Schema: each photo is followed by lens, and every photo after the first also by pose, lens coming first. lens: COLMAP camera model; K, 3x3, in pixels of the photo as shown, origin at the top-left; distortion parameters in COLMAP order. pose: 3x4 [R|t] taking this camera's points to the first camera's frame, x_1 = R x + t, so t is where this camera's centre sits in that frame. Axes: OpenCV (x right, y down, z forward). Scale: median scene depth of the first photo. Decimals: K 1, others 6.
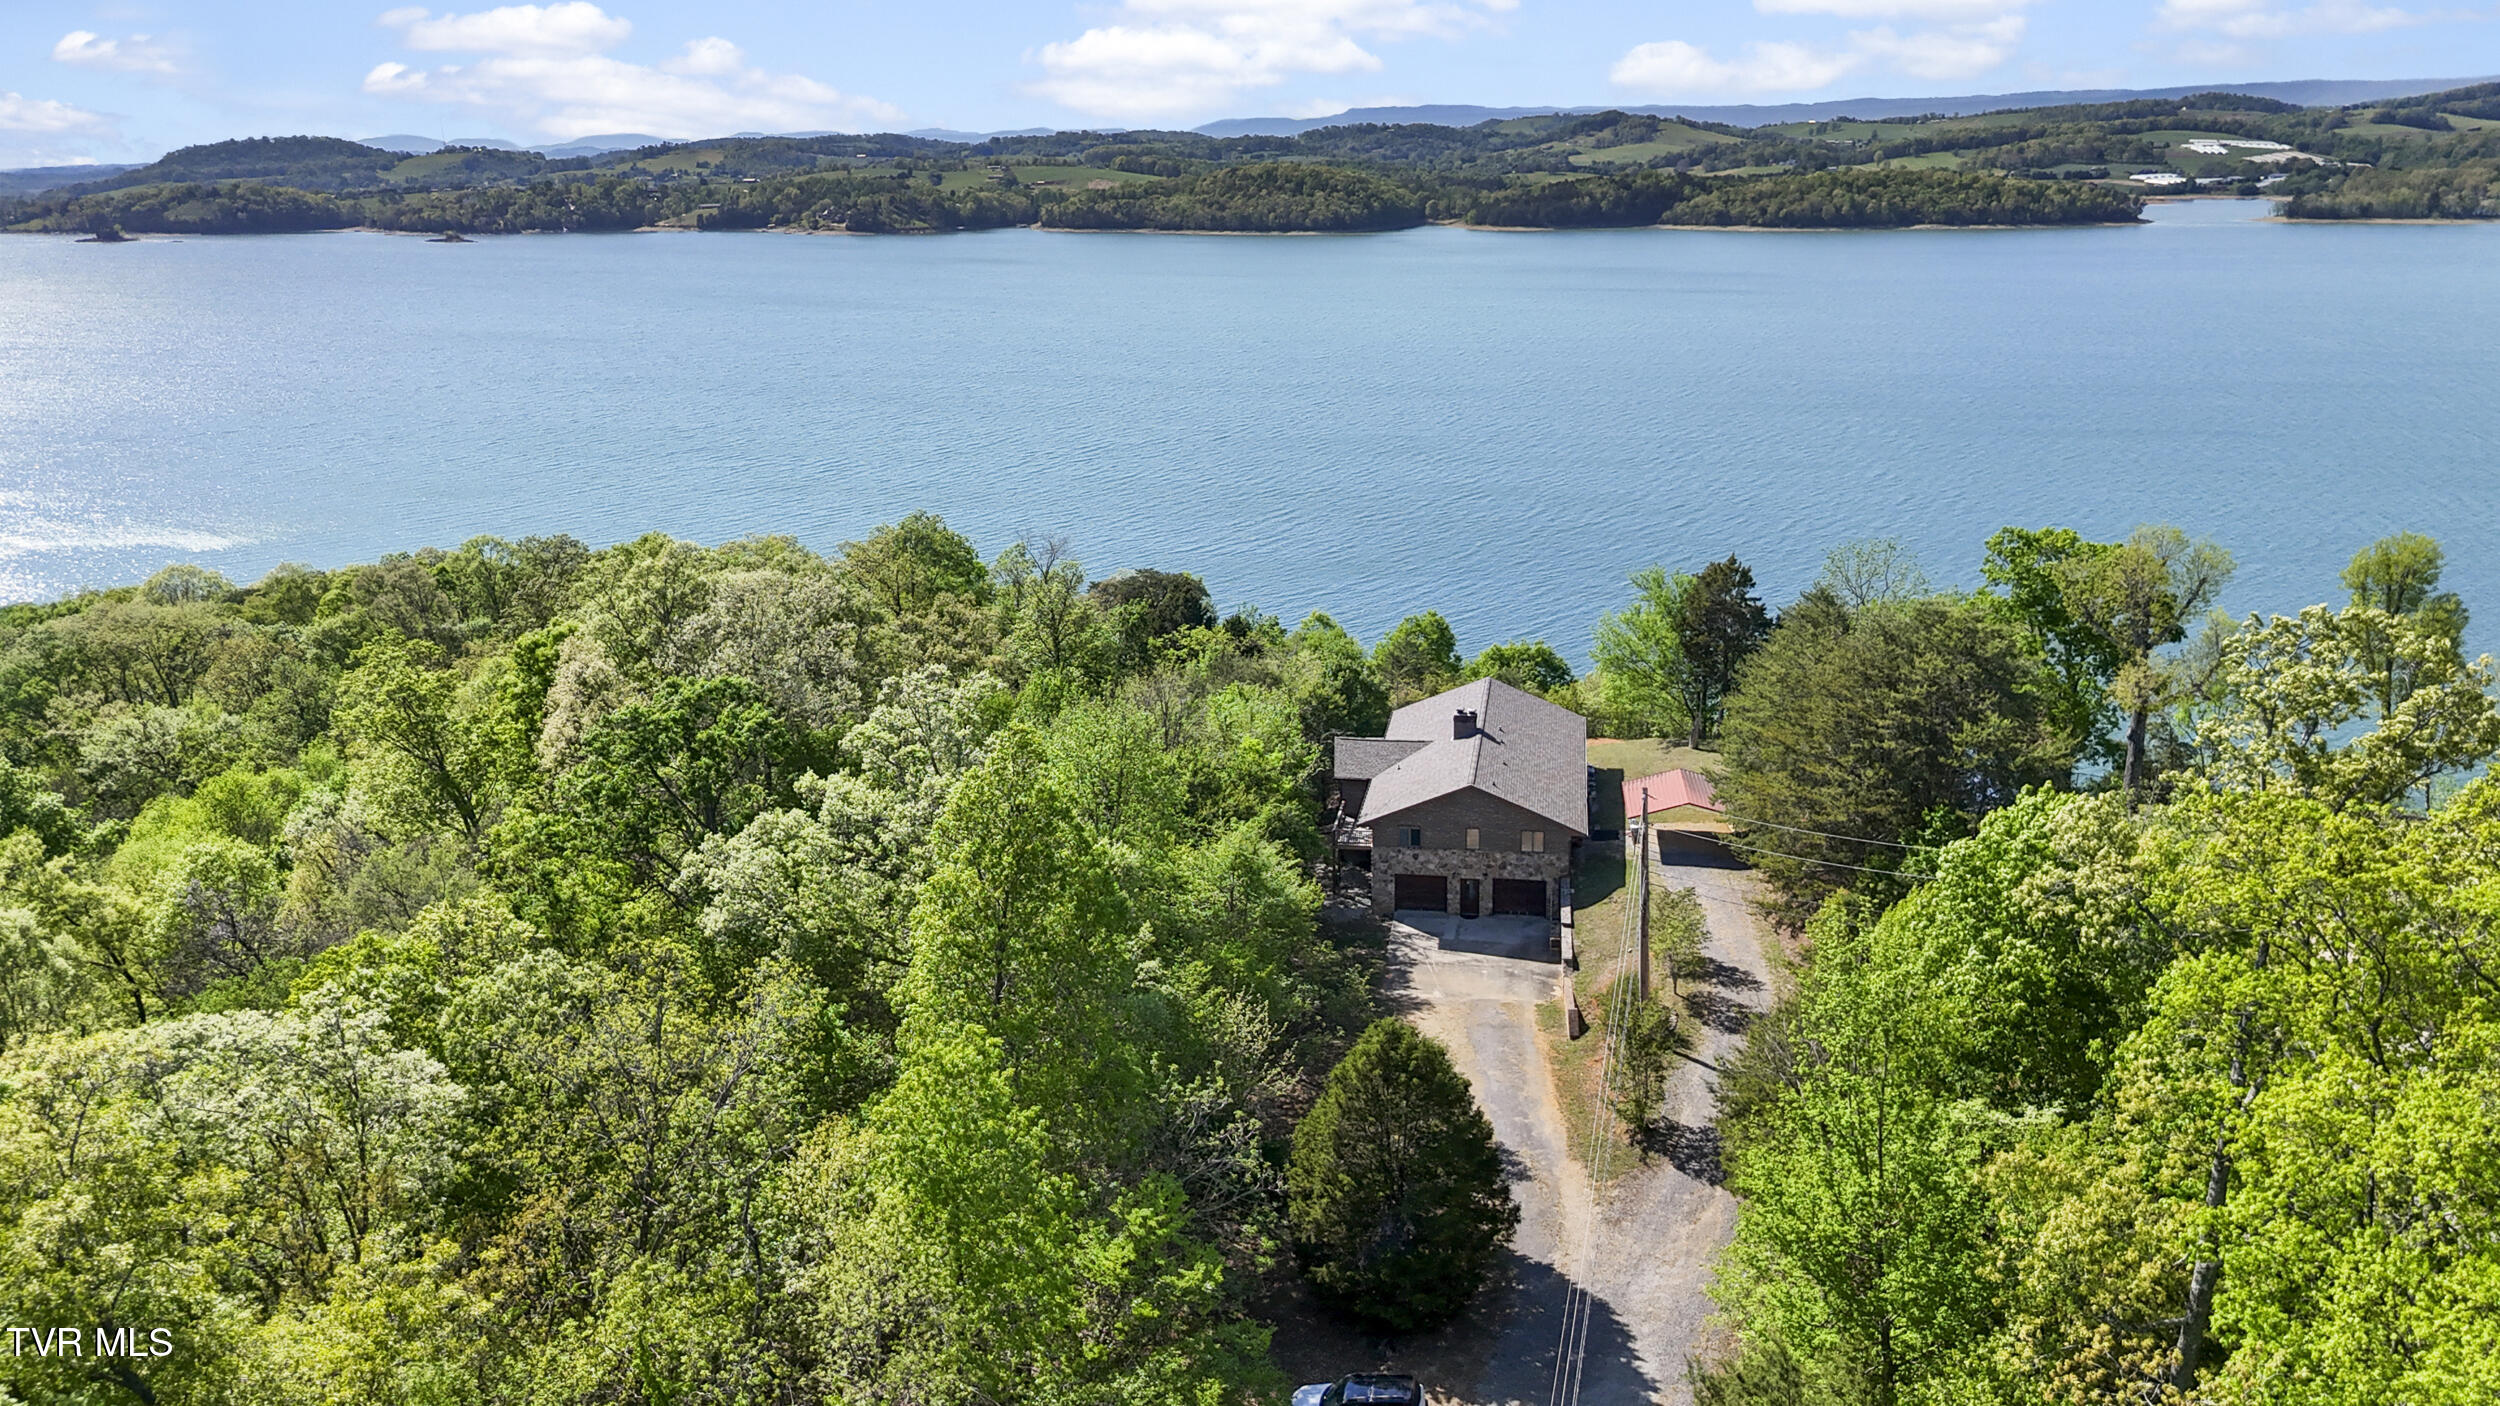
lens RADIAL K [[1841.2, 0, 1250.0], [0, 1841.2, 703.0], [0, 0, 1]] dist [0.057738, -0.051340]
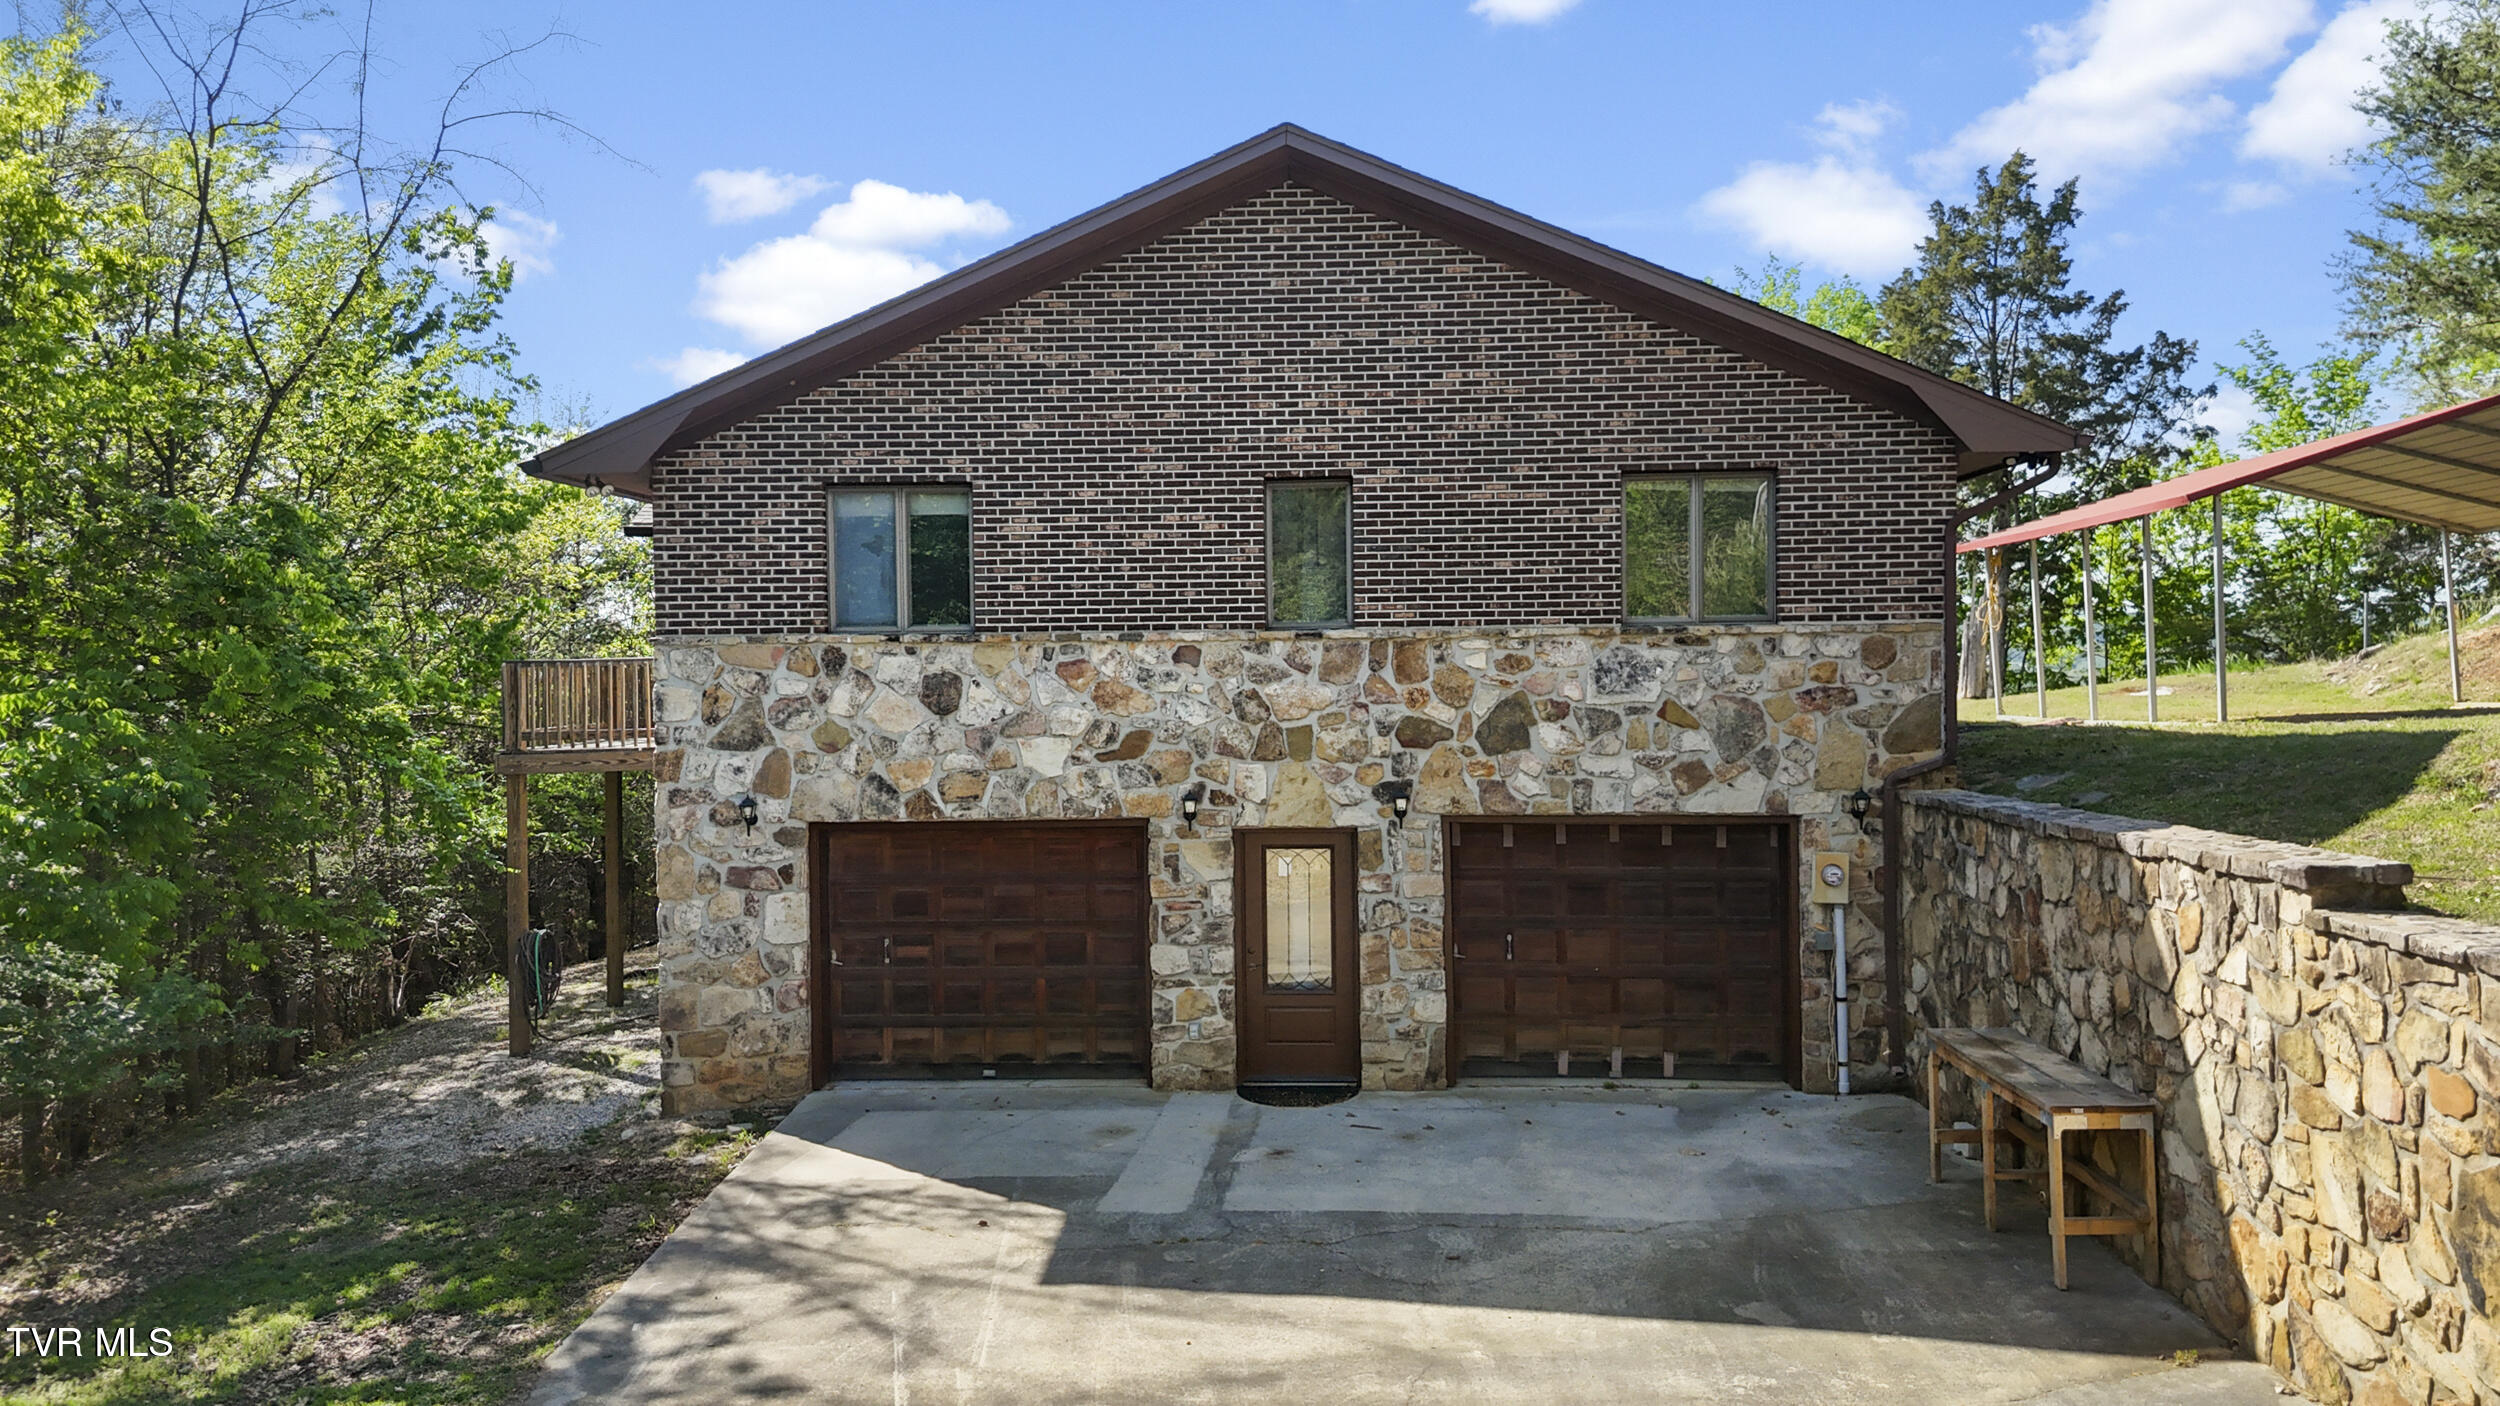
lens RADIAL K [[1853.3, 0, 1259.6], [0, 1853.3, 669.3], [0, 0, 1]] dist [0.093073, -0.106685]
pose [[0.993034, 0.007194, 0.117610, 0.098768], [0.026104, 0.959899, -0.279128, 0.126258], [-0.114902, 0.280253, 0.953025, 0.855393]]
